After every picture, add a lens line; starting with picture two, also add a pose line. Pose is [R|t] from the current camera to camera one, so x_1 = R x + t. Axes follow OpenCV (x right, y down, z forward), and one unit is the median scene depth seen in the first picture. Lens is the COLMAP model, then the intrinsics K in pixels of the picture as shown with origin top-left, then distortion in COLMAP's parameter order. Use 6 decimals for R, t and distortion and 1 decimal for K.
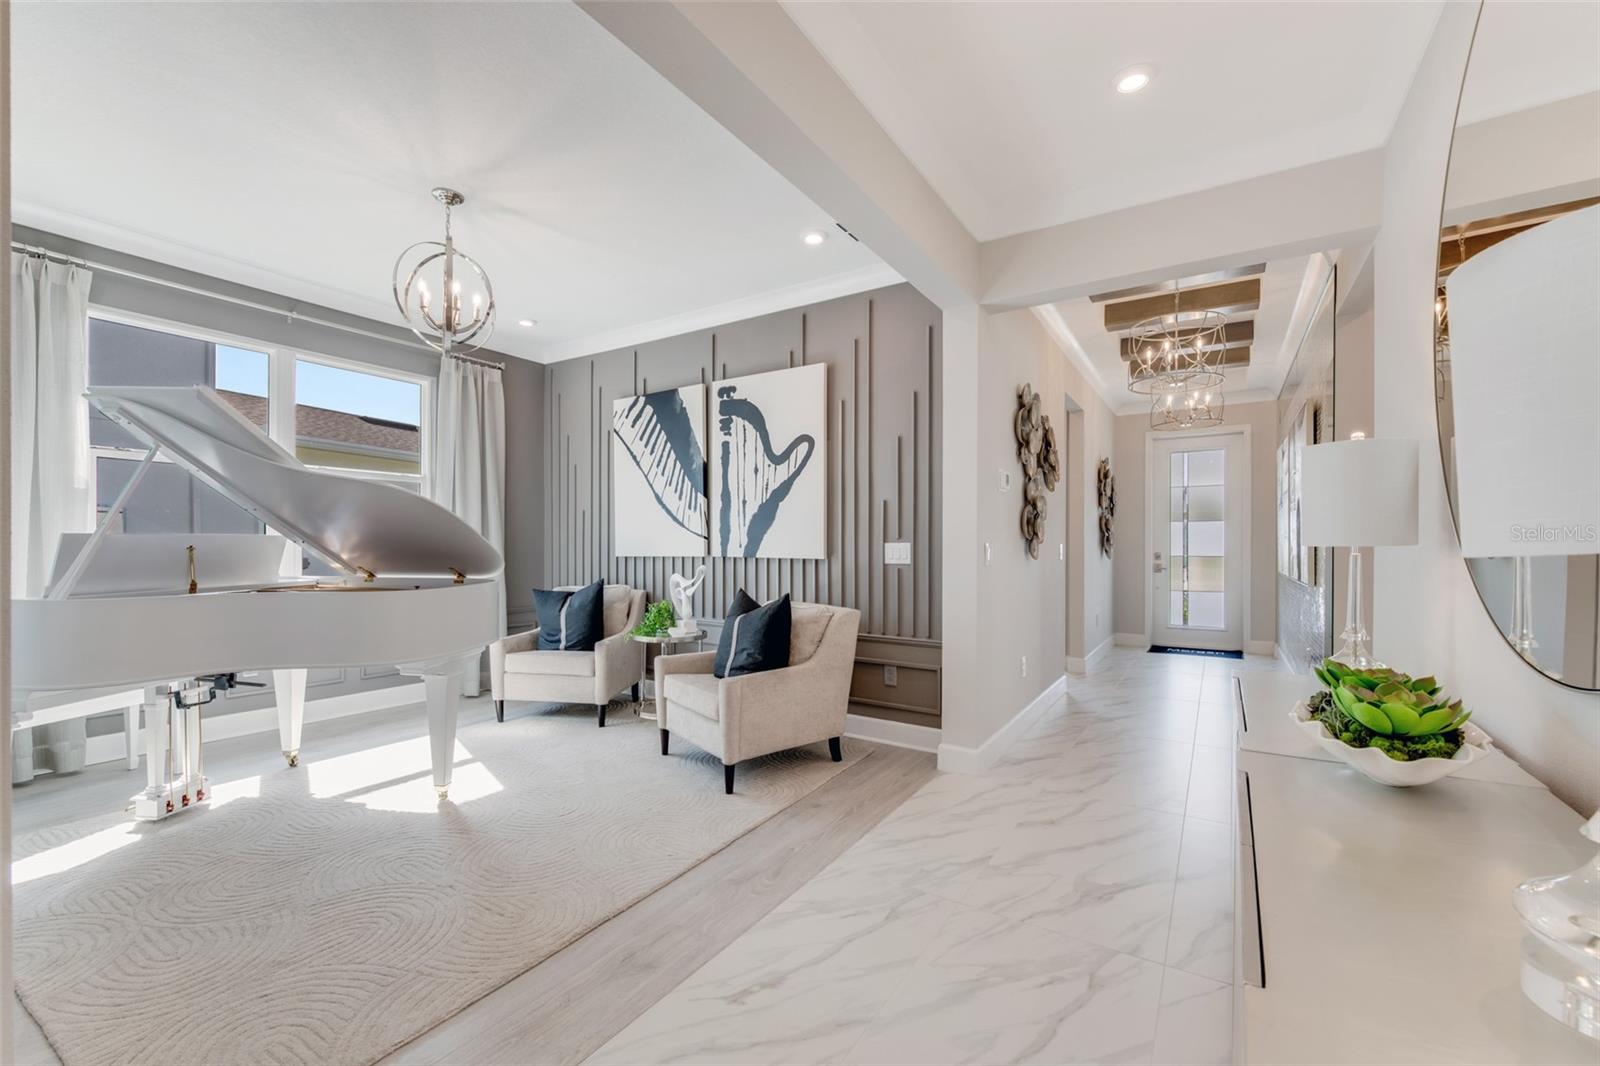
lens RADIAL K [[643.7, 0, 801.7], [0, 643.7, 548.0], [0, 0, 1]] dist [-0.008920, -0.002932]
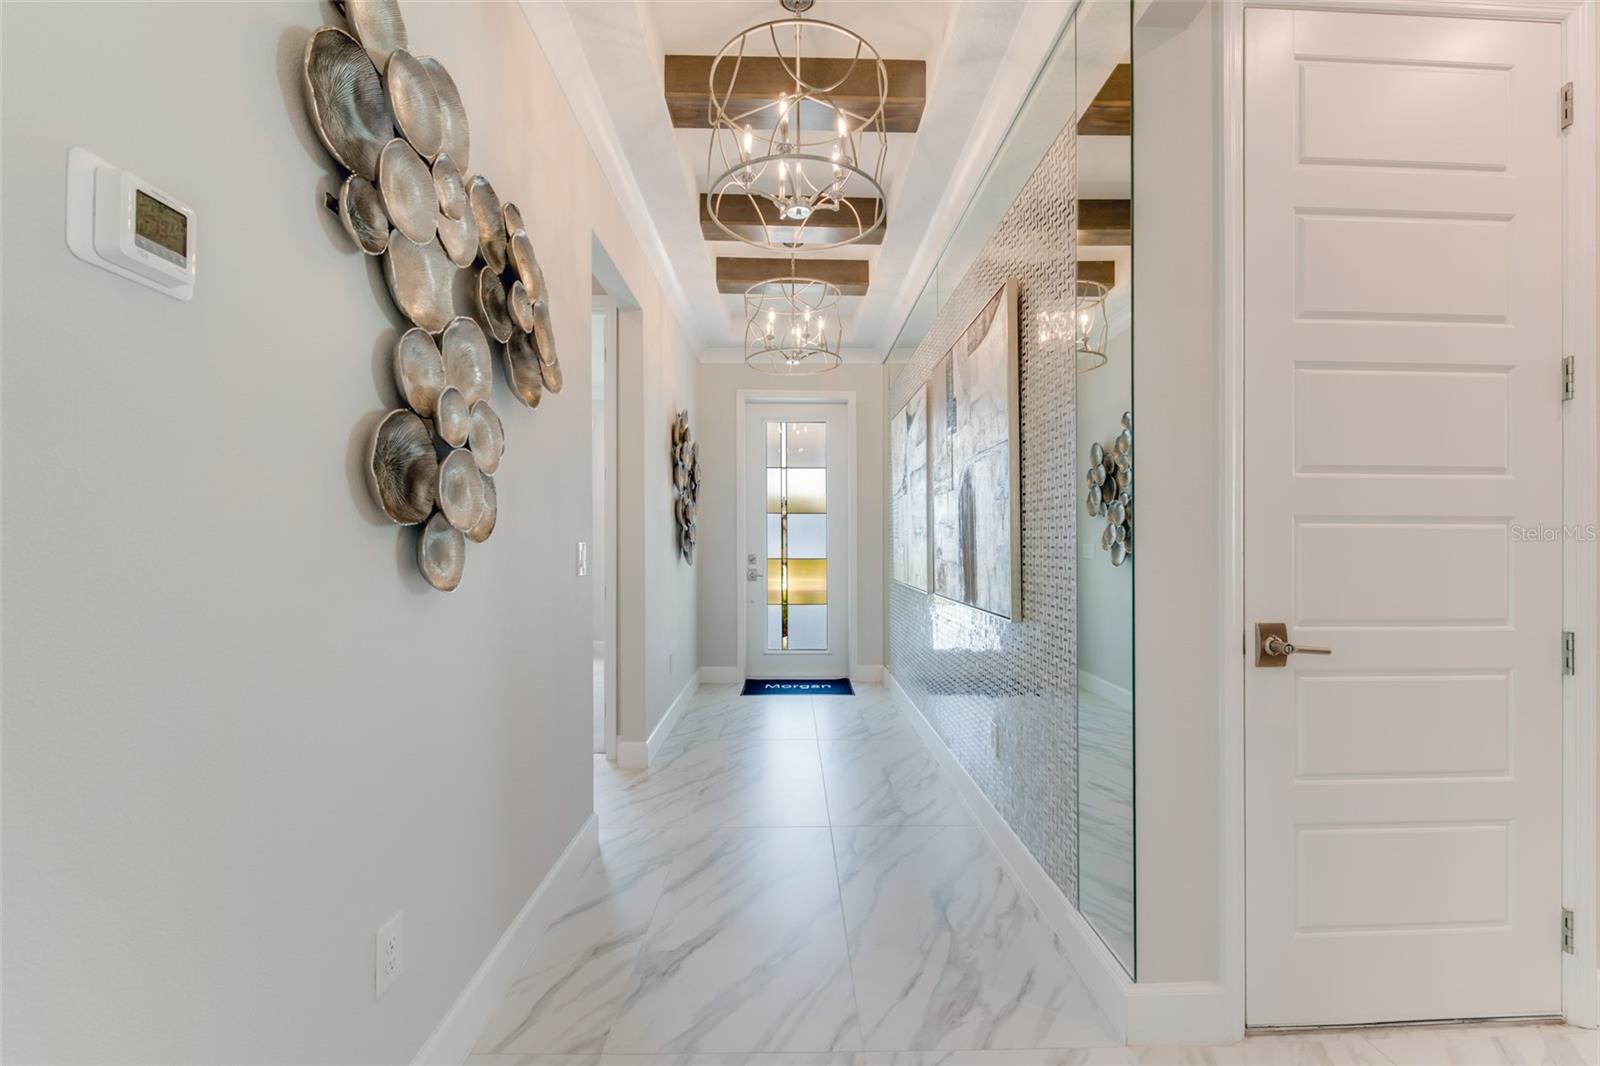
lens RADIAL K [[643.7, 0, 808.2], [0, 643.7, 544.9], [0, 0, 1]] dist [-0.008920, -0.002932]
pose [[0.822094, -0.002356, 0.569347, 0.216474], [0.004245, 0.999989, -0.001991, -0.002293], [-0.569336, 0.004053, 0.822095, 0.412720]]
